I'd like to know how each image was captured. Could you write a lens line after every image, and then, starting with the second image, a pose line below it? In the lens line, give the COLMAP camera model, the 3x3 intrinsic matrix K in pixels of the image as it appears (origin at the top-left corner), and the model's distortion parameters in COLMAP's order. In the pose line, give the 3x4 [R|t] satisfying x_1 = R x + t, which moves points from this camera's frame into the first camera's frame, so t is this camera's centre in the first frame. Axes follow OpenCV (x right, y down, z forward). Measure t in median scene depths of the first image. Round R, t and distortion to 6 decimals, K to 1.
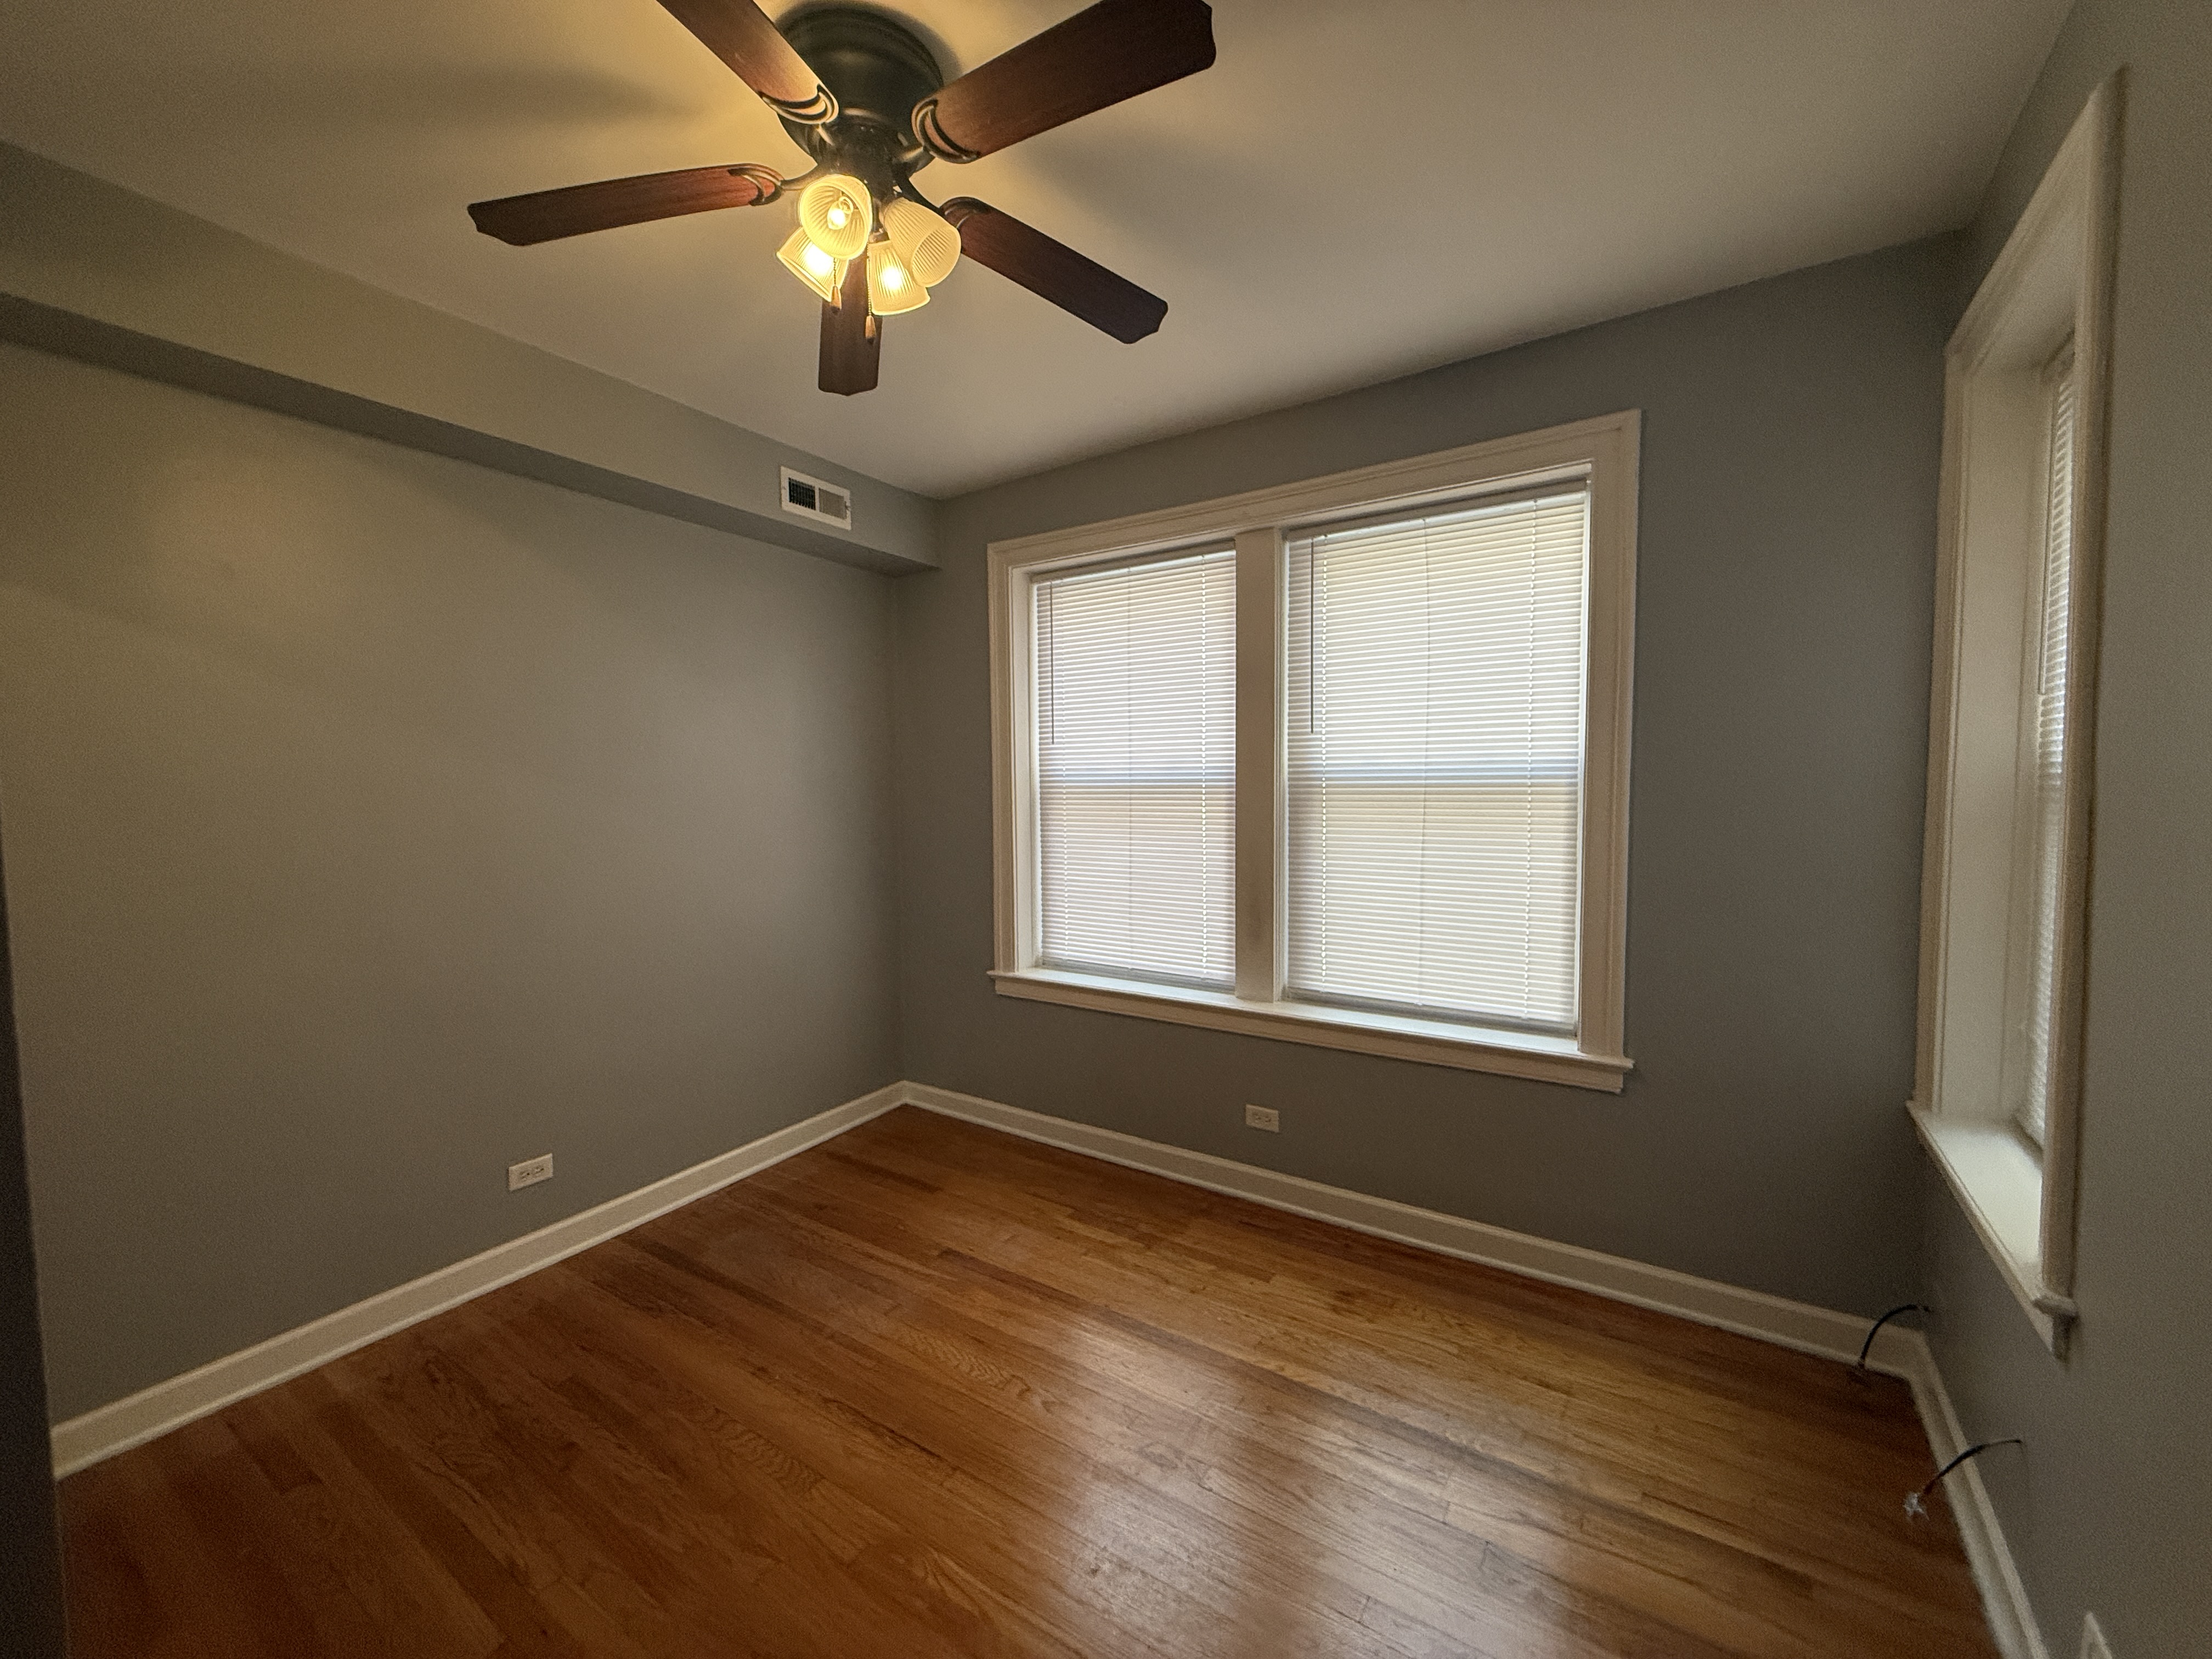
lens RADIAL K [[880.0, 0, 1095.3], [0, 880.0, 829.9], [0, 0, 1]] dist [-0.003181, 0.000170]
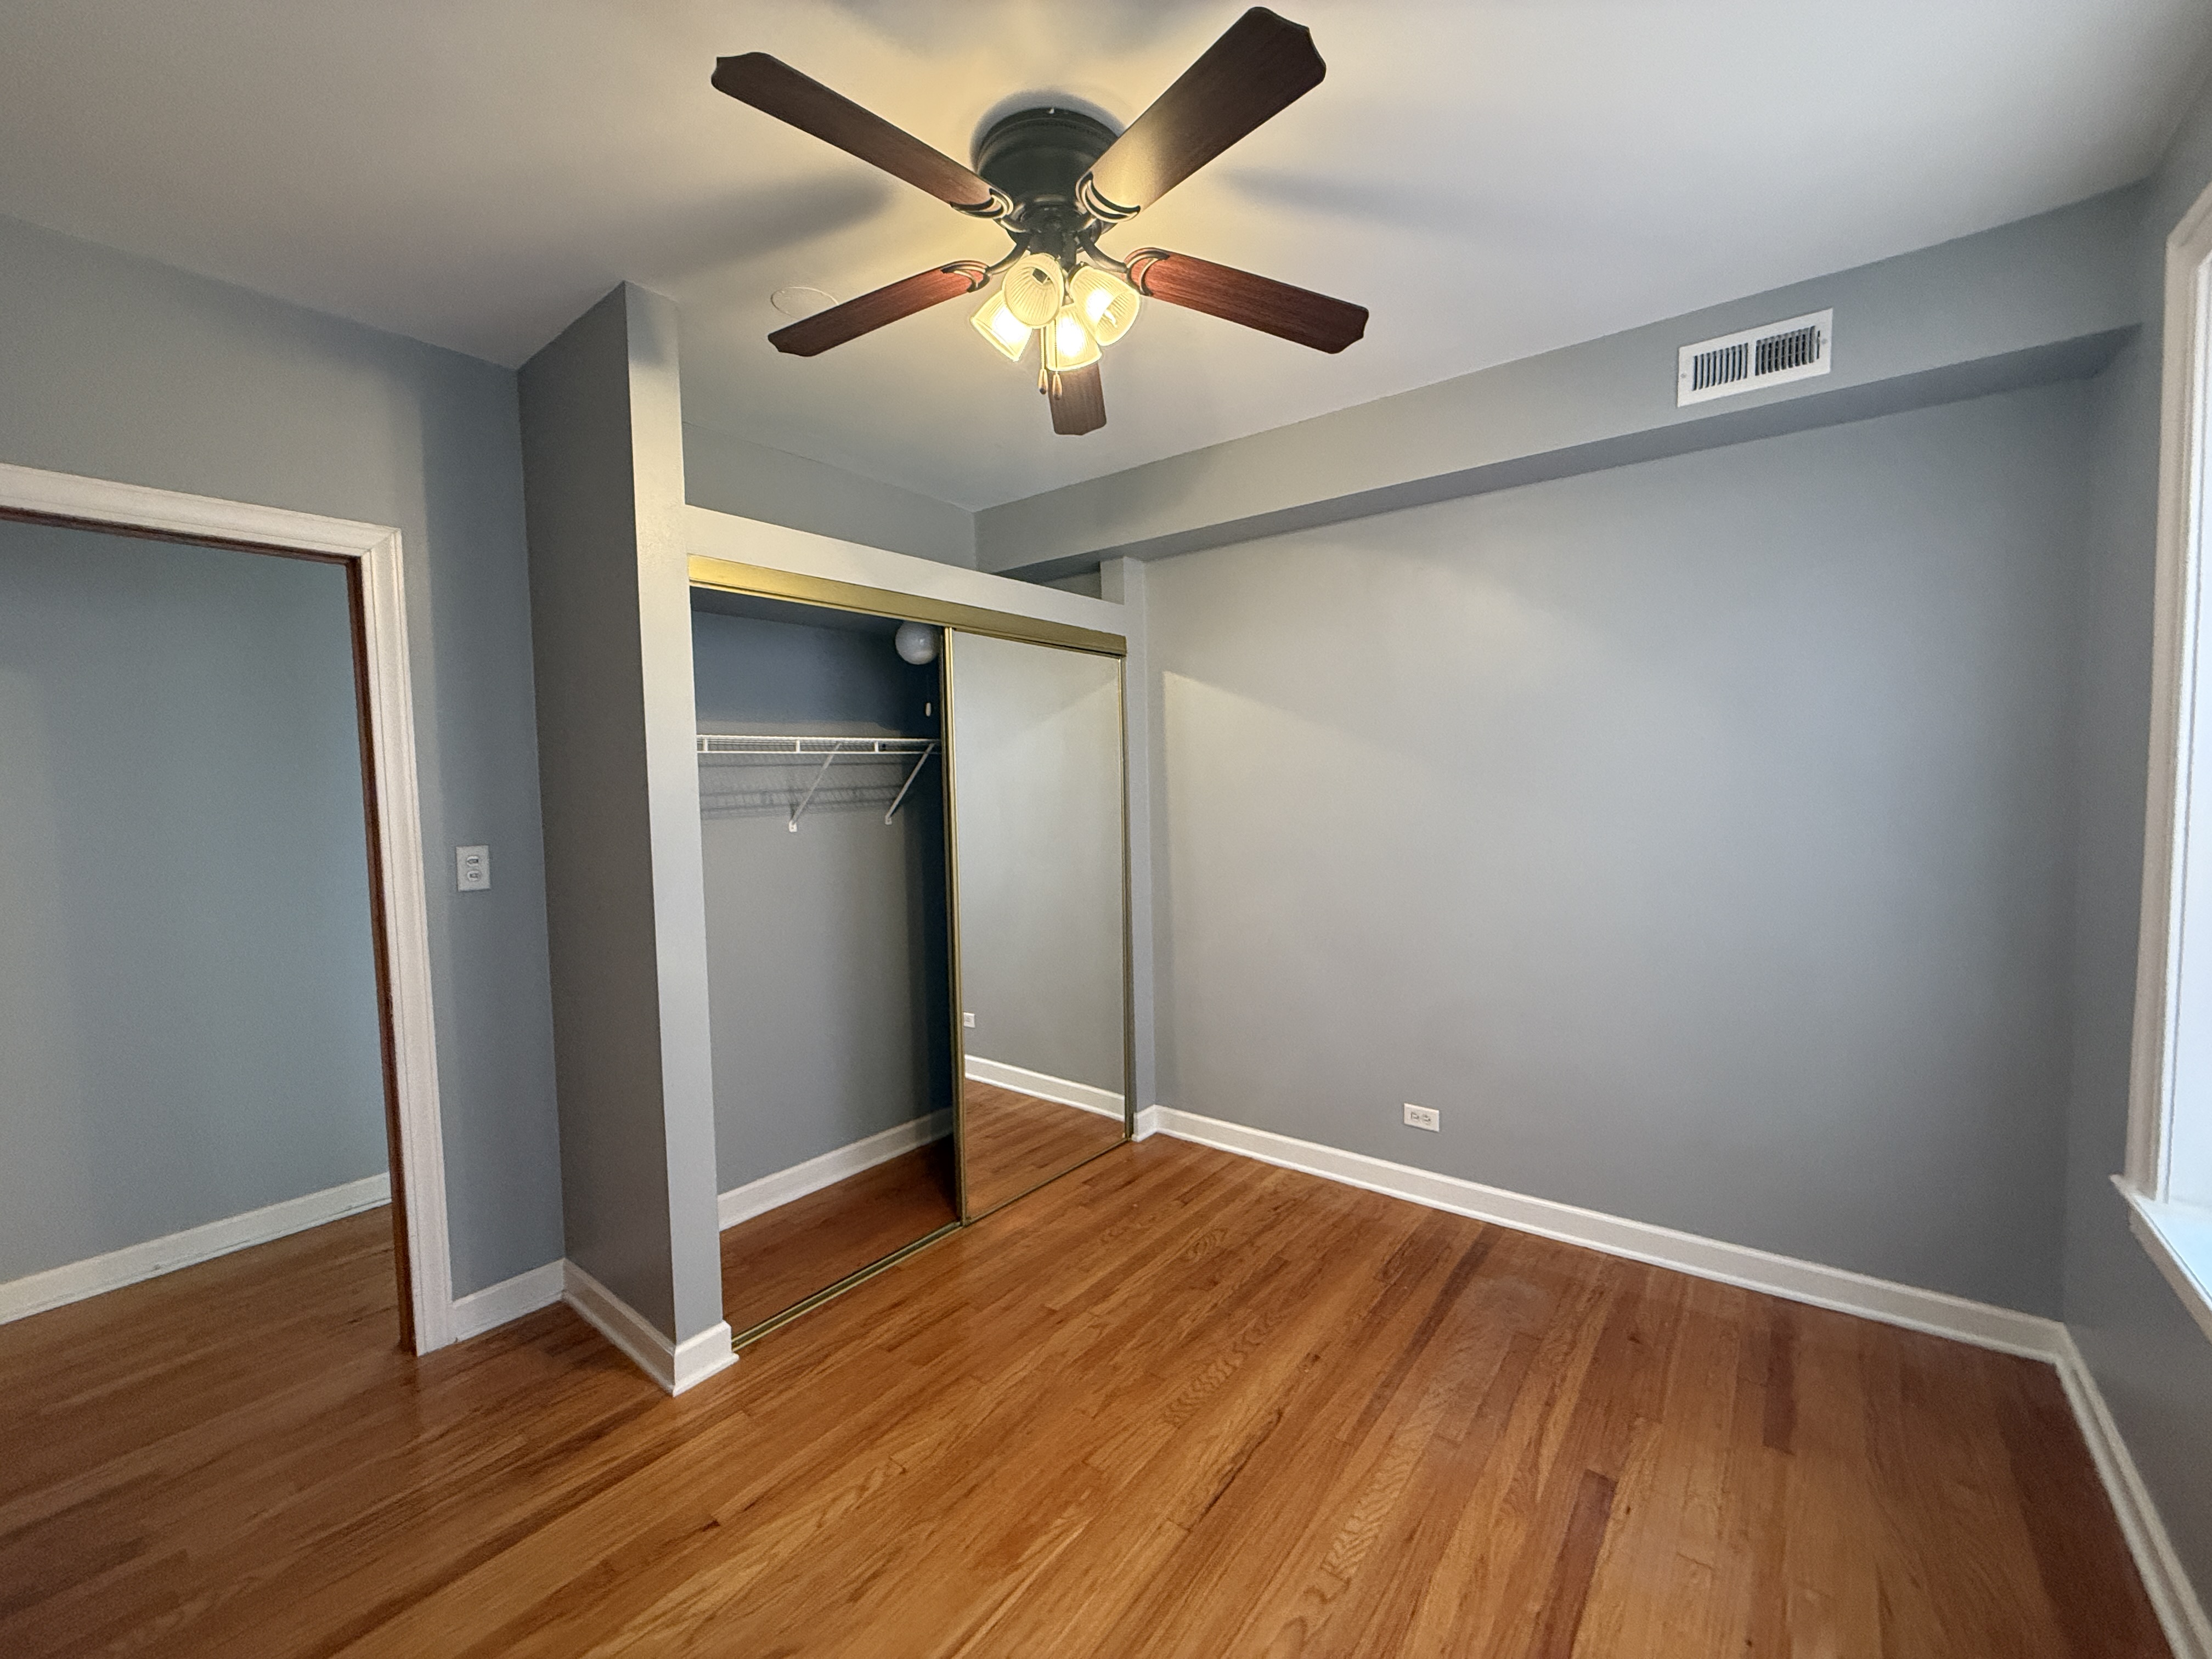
lens RADIAL K [[880.0, 0, 1100.0], [0, 880.0, 825.2], [0, 0, 1]] dist [-0.003181, 0.000170]
pose [[-0.080989, 0.066592, -0.994488, 0.503555], [-0.031656, 0.997090, 0.069344, -0.054554], [0.996212, 0.037098, -0.078645, 0.661924]]
